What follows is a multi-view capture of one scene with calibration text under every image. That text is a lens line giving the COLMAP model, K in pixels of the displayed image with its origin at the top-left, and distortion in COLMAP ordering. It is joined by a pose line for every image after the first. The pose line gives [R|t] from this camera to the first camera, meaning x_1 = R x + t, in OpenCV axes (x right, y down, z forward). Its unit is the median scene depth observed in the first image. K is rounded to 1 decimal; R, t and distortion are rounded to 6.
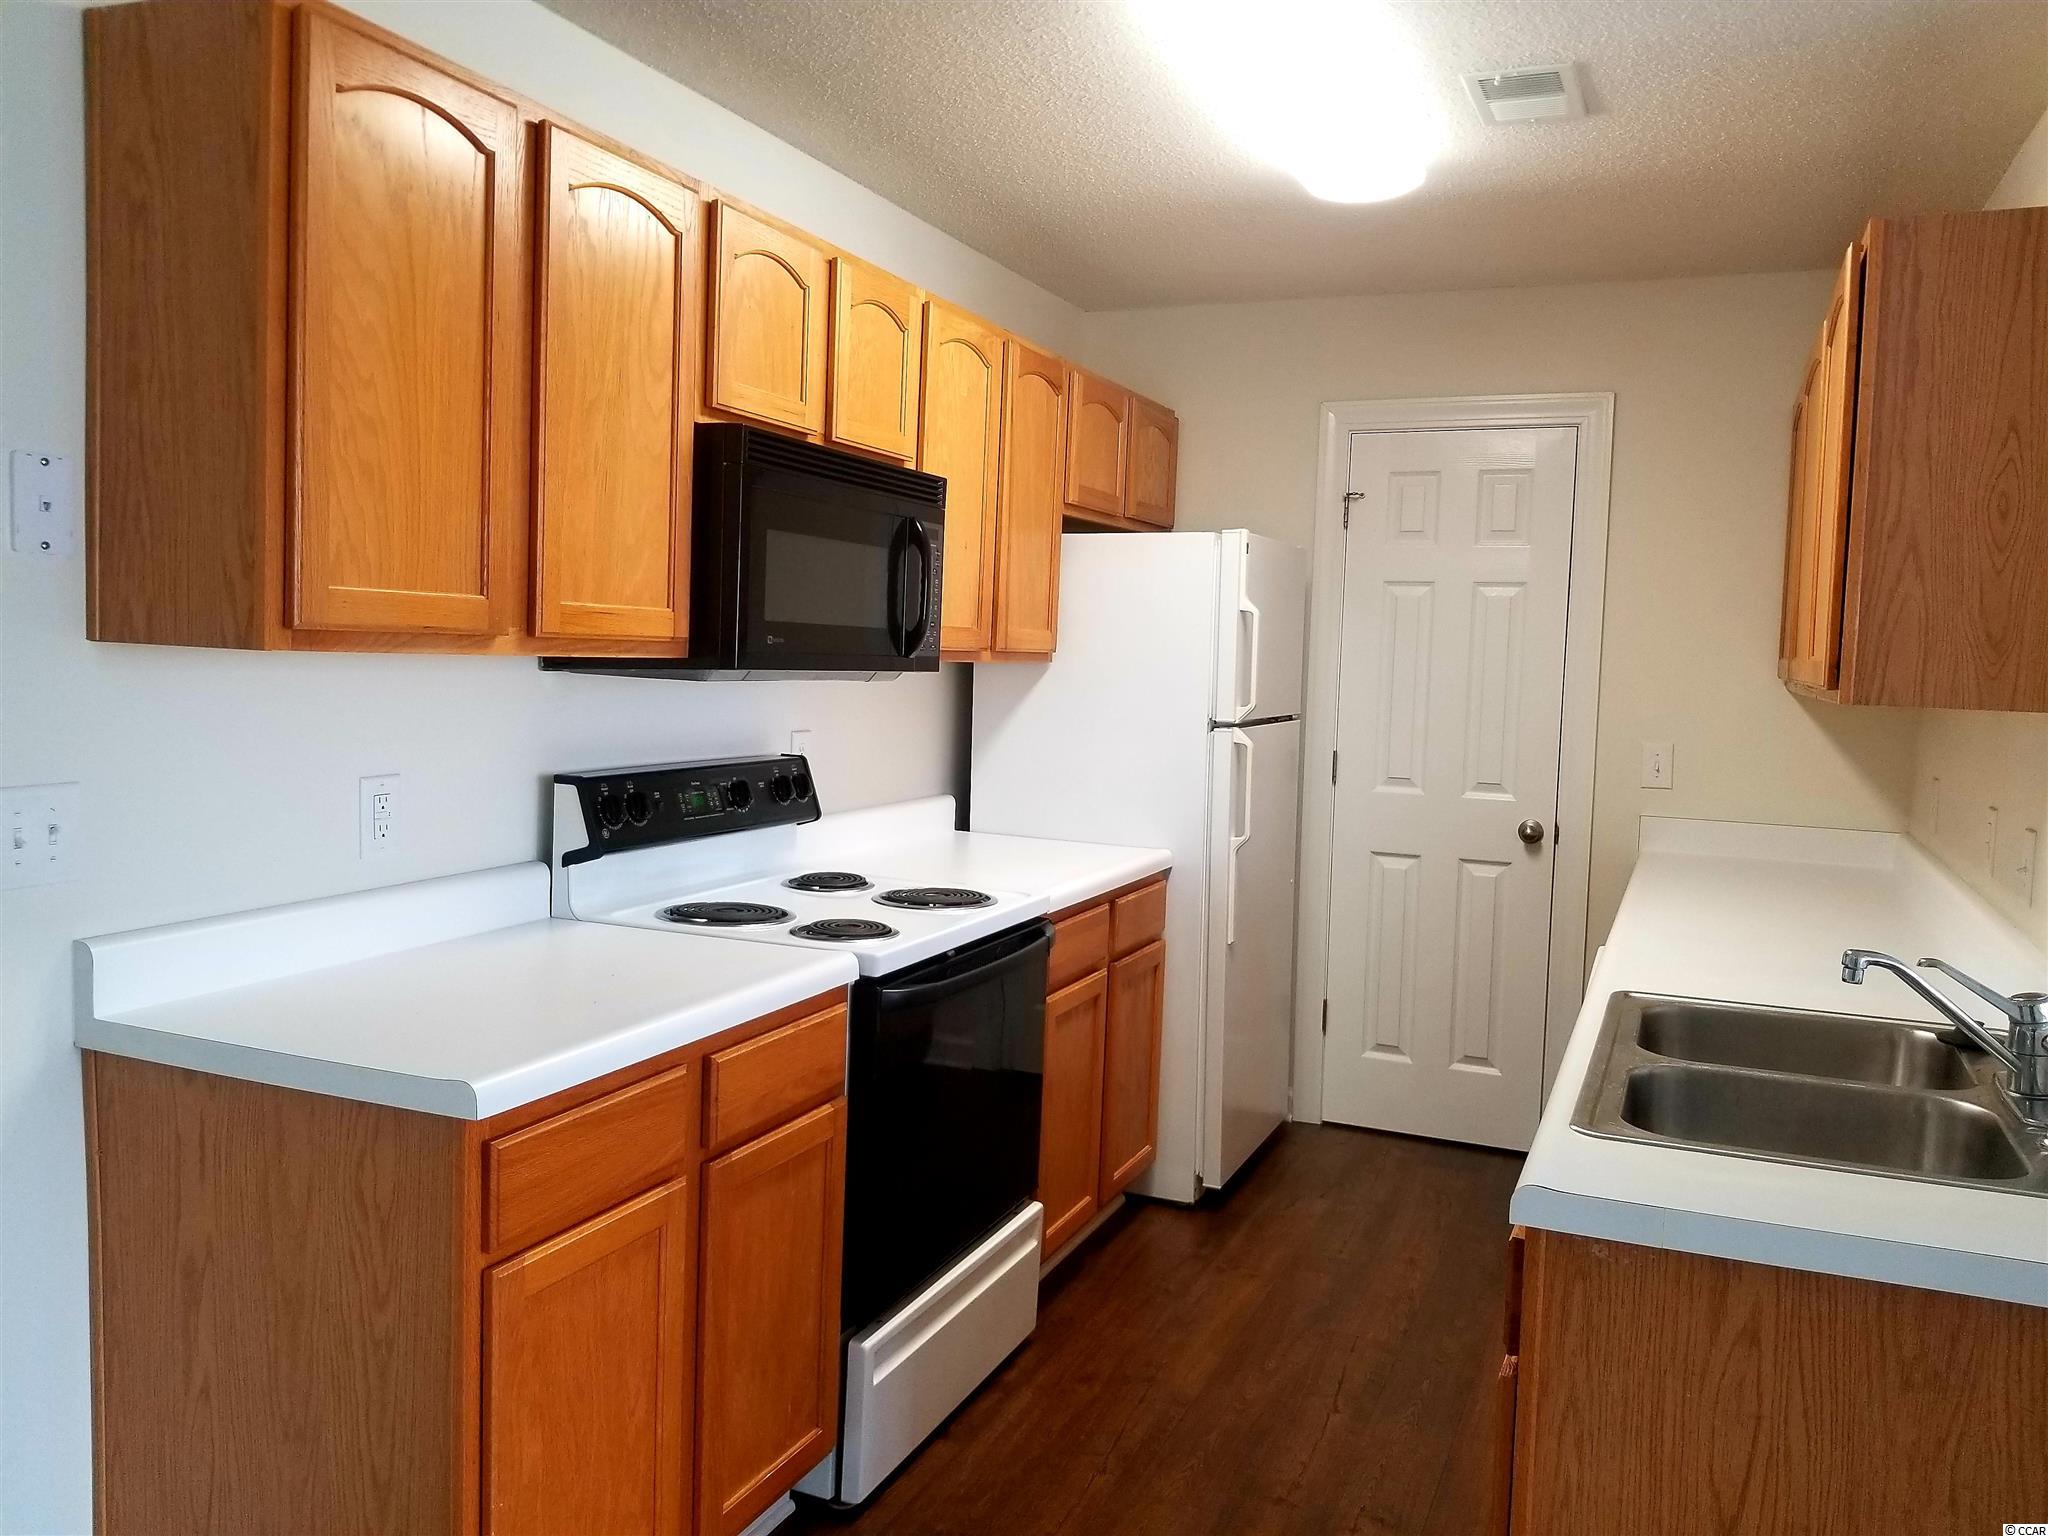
lens RADIAL K [[1595.6, 0, 989.6], [0, 1595.6, 746.1], [0, 0, 1]] dist [0.088348, -0.162949]
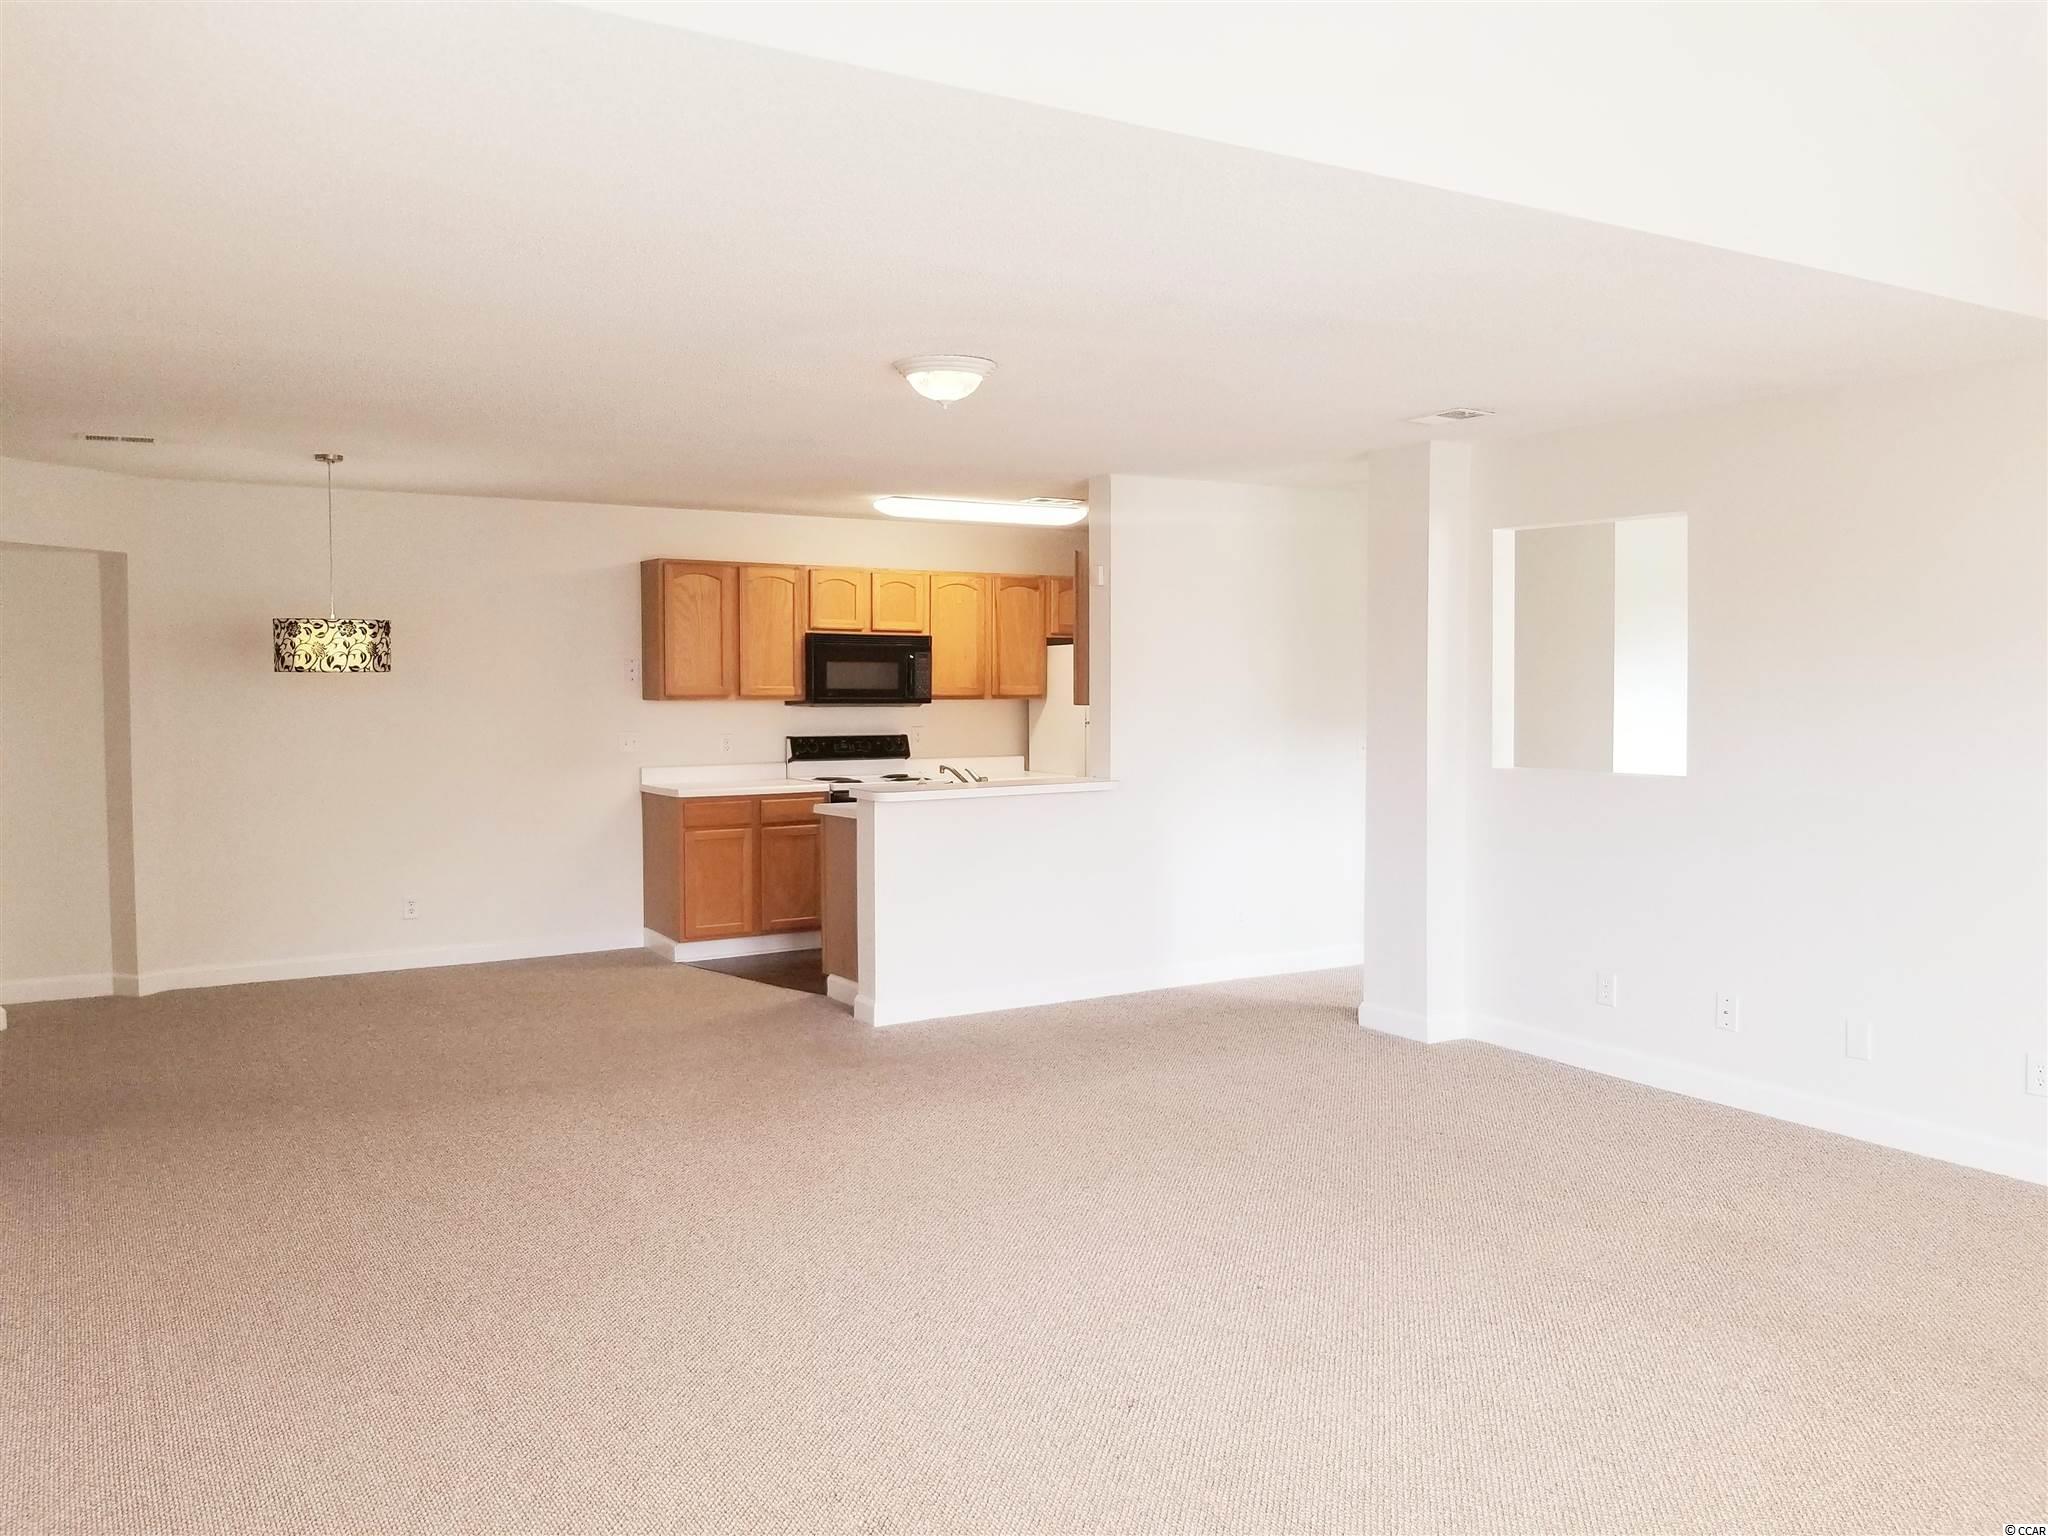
lens RADIAL K [[1585.1, 0, 1030.6], [0, 1585.1, 739.8], [0, 0, 1]] dist [0.084483, -0.159792]
pose [[0.826118, -0.012168, -0.563365, 2.142553], [-0.008858, 0.999363, -0.034574, 0.143484], [0.563427, 0.033552, 0.825484, -1.546542]]
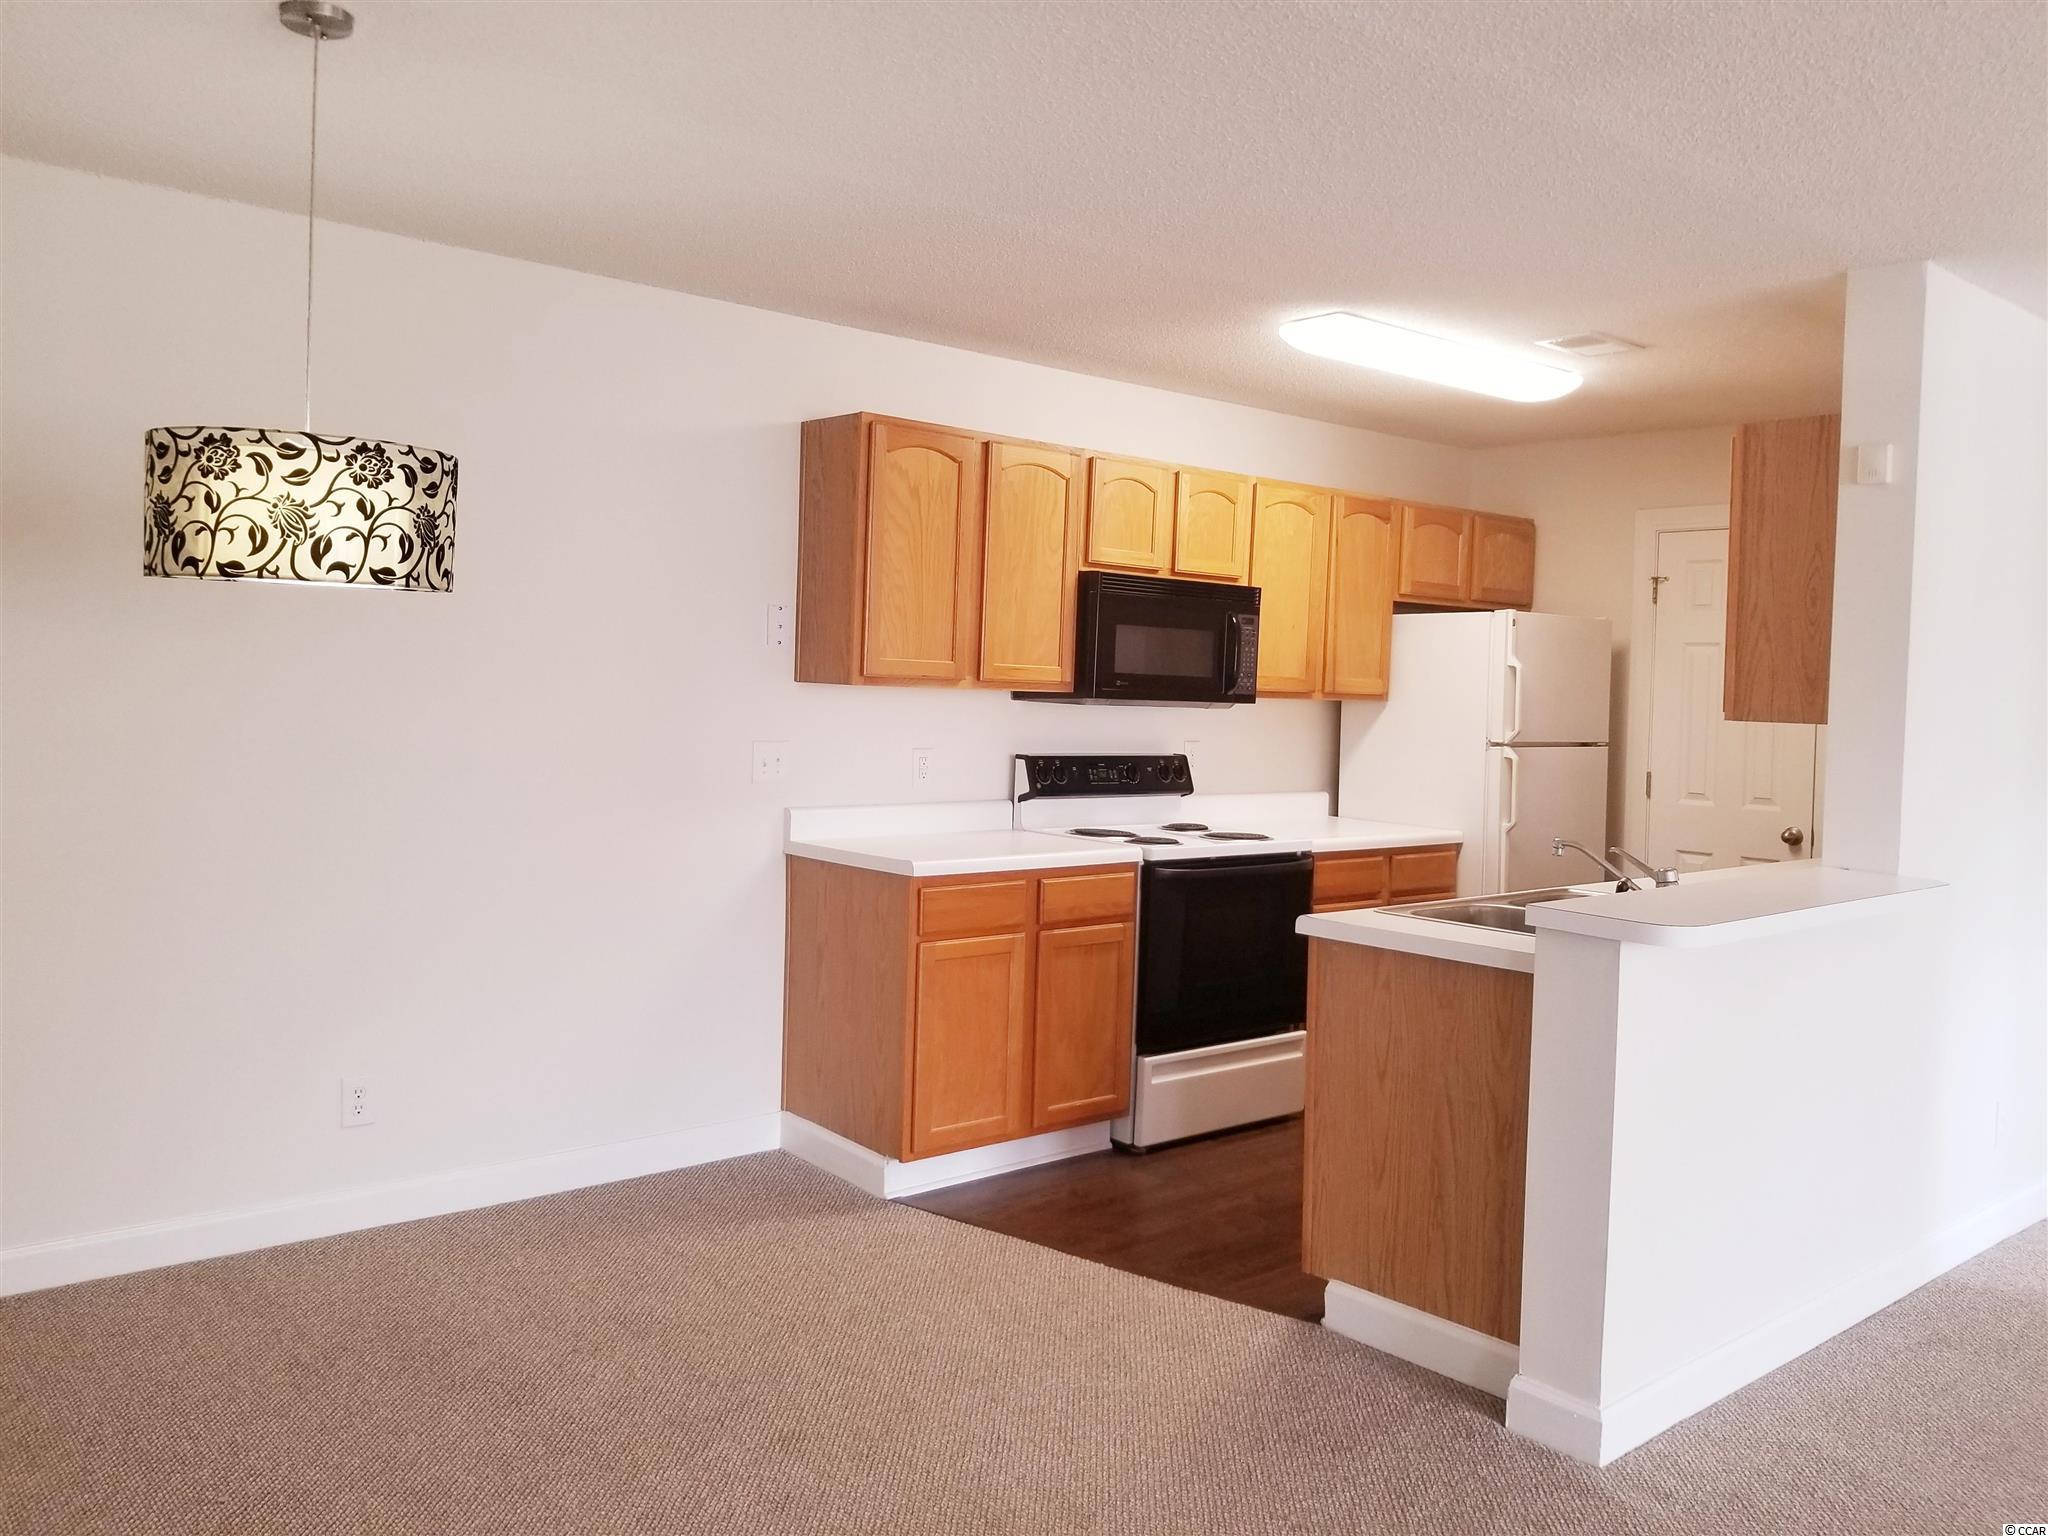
lens RADIAL K [[1591.5, 0, 1015.0], [0, 1591.5, 712.9], [0, 0, 1]] dist [0.089097, -0.166367]
pose [[0.902055, 0.005430, -0.431587, 0.571841], [-0.030820, 0.998179, -0.051857, 0.070361], [0.430519, 0.060079, 0.900580, -0.744064]]
